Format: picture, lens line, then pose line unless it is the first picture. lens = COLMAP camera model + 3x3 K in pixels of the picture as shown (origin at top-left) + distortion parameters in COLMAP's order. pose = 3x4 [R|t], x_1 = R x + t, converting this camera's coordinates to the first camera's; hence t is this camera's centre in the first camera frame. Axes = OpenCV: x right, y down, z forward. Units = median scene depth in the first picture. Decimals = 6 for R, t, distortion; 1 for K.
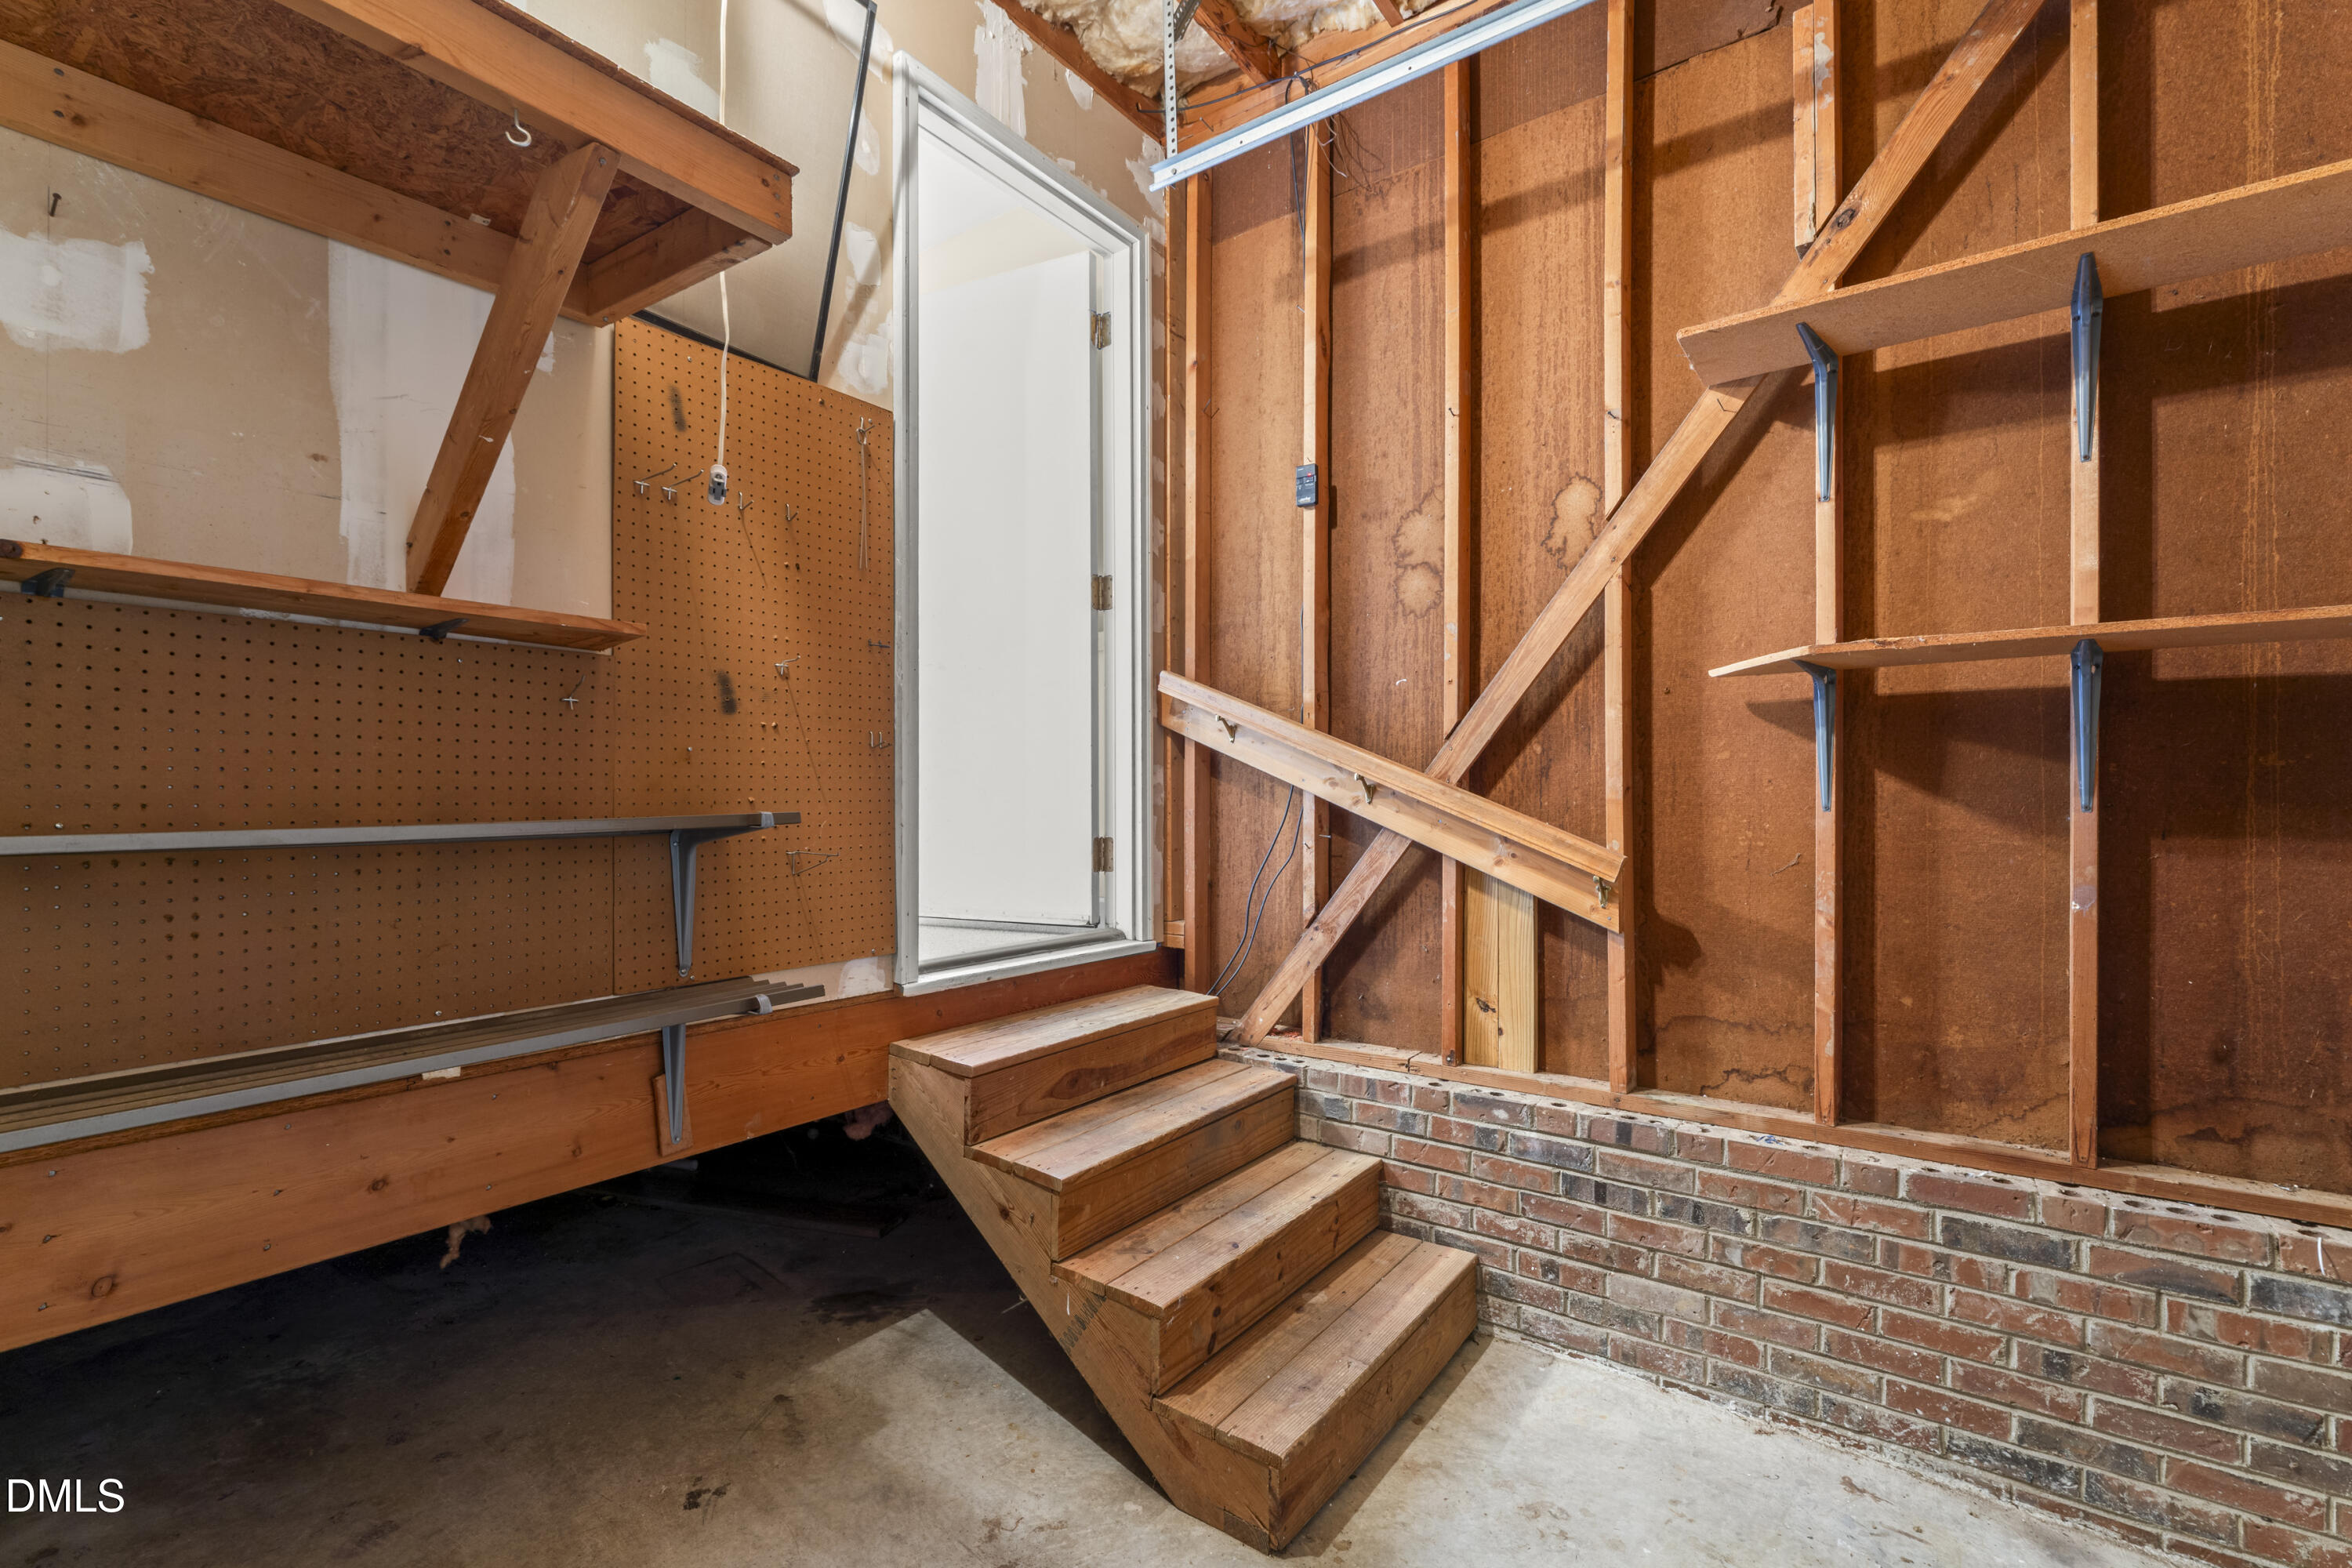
lens RADIAL K [[1000.4, 0, 1183.2], [0, 1000.4, 813.9], [0, 0, 1]] dist [-0.000991, 0.000270]
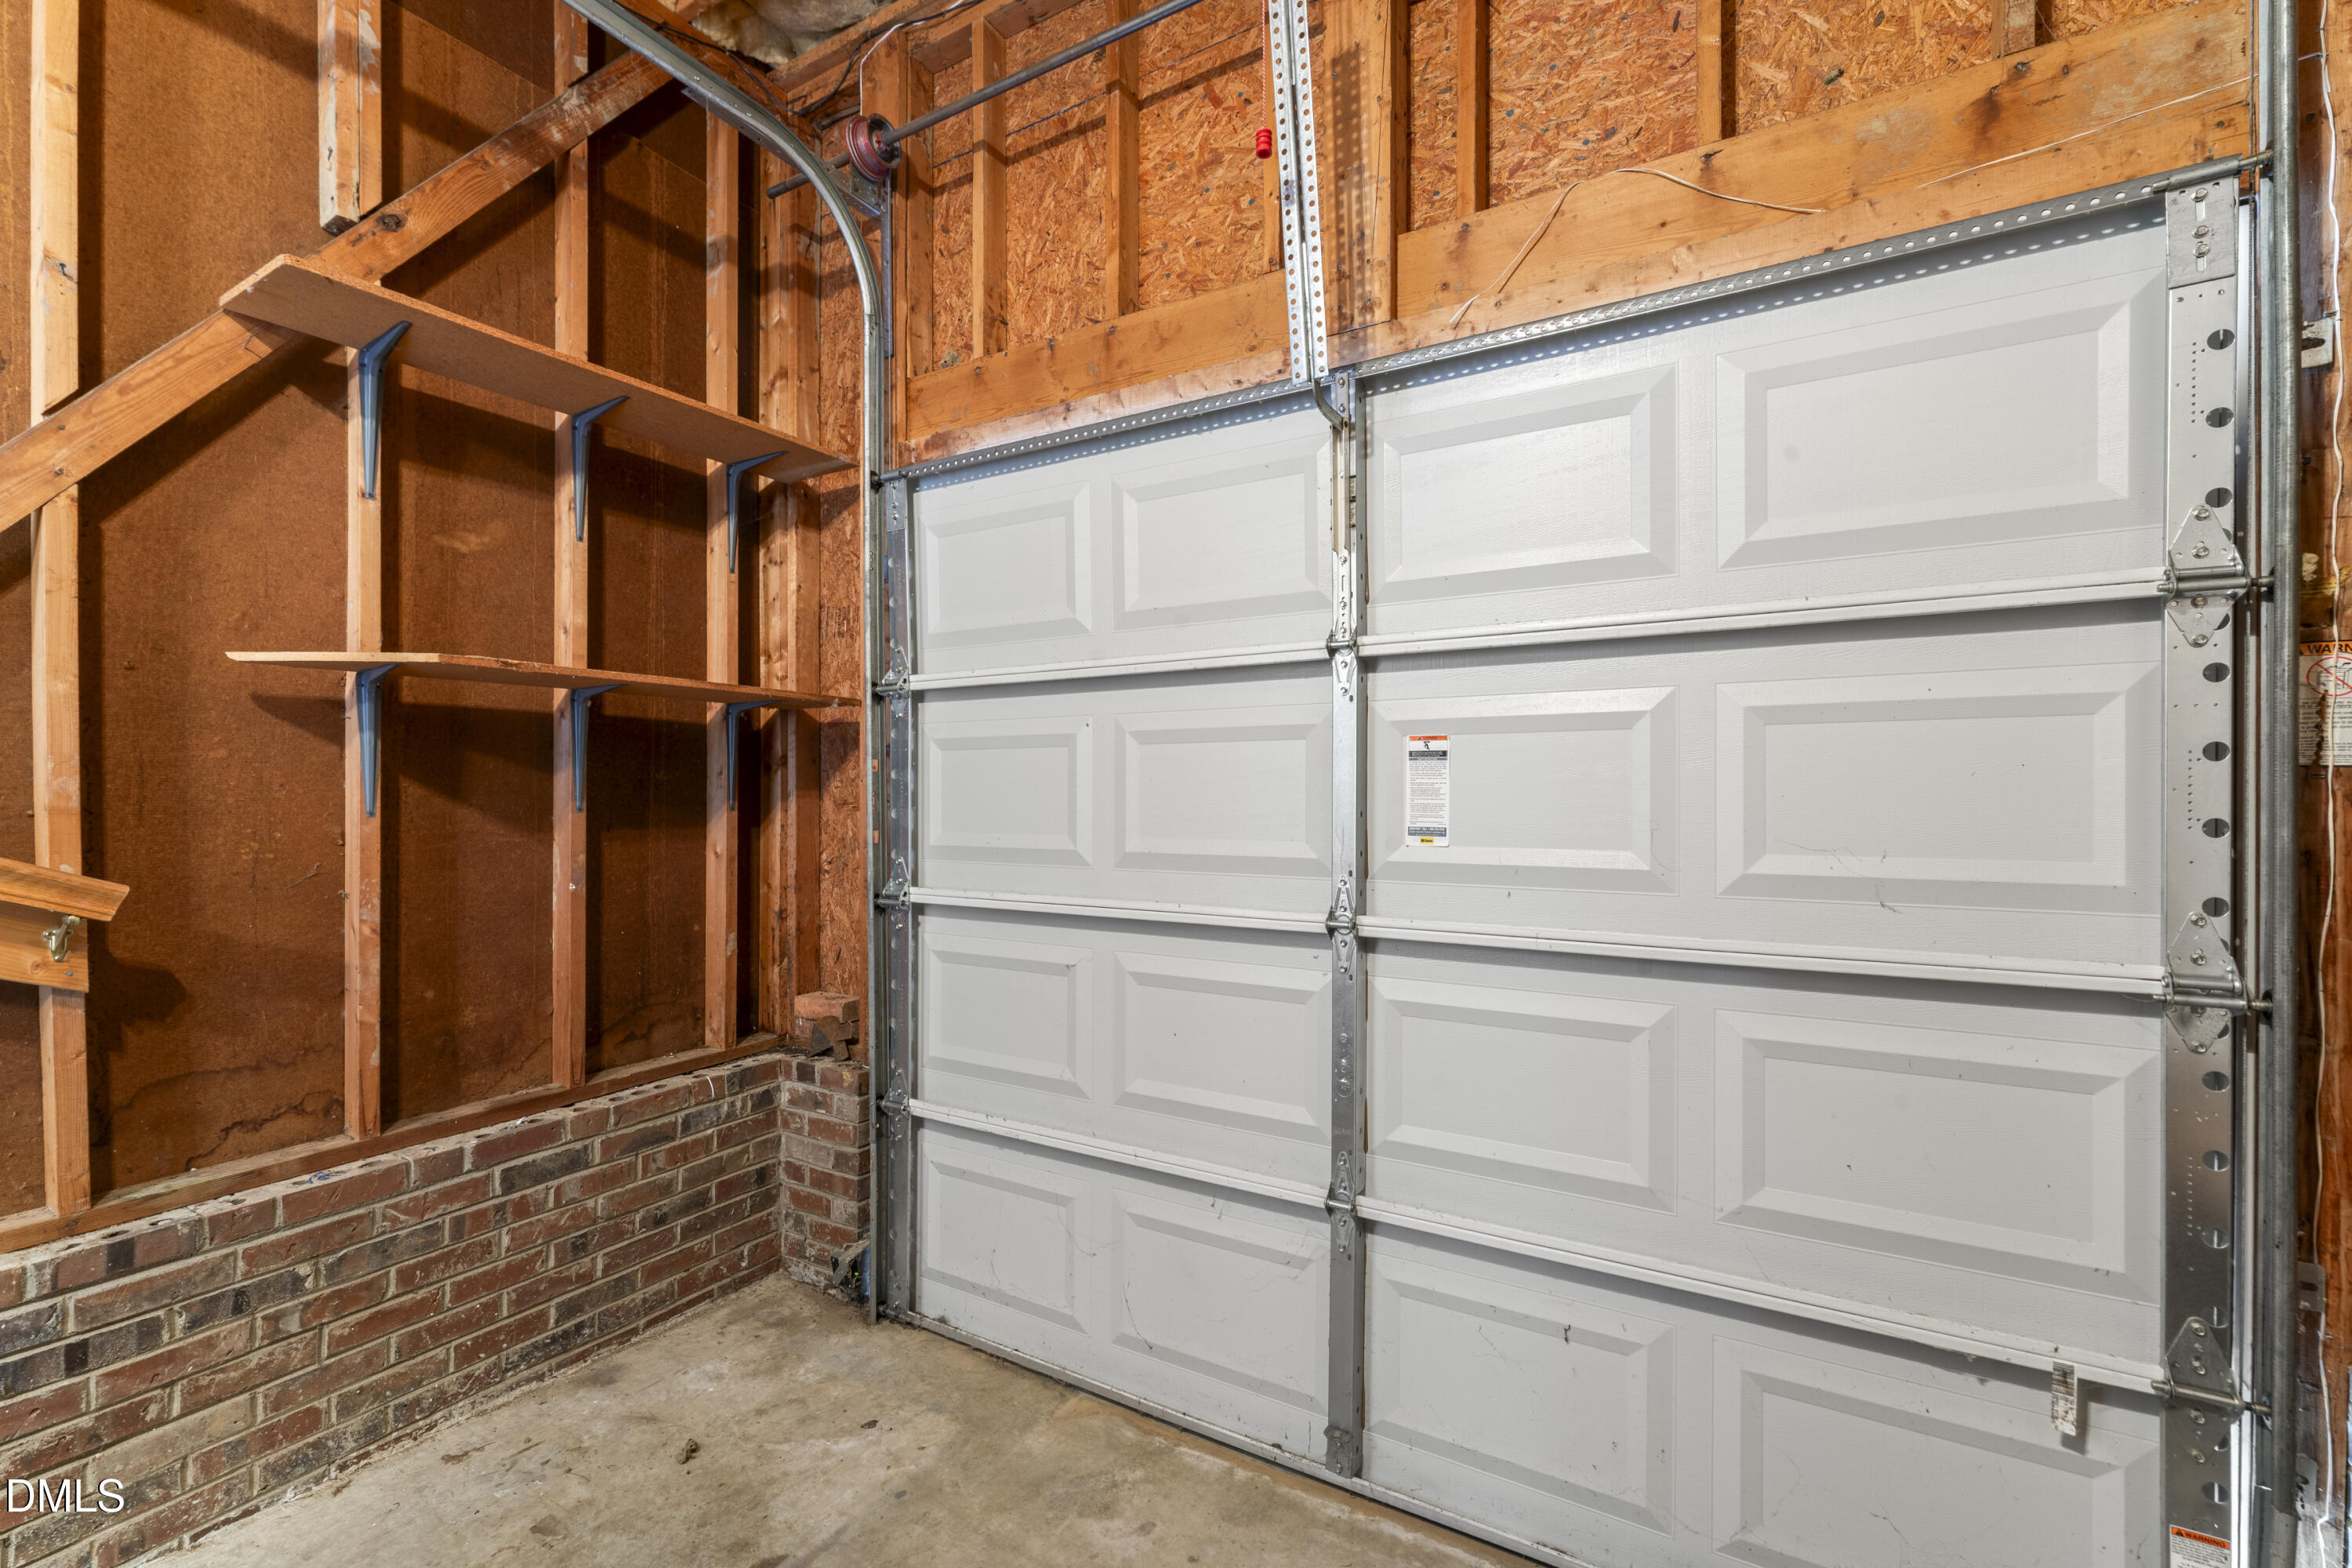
lens RADIAL K [[1000.4, 0, 1183.2], [0, 1000.4, 813.9], [0, 0, 1]] dist [-0.000991, 0.000270]
pose [[-0.096839, -0.025529, 0.994973, -0.410603], [0.010902, 0.999584, 0.026708, -0.023737], [-0.995240, 0.013433, -0.096520, 0.309367]]
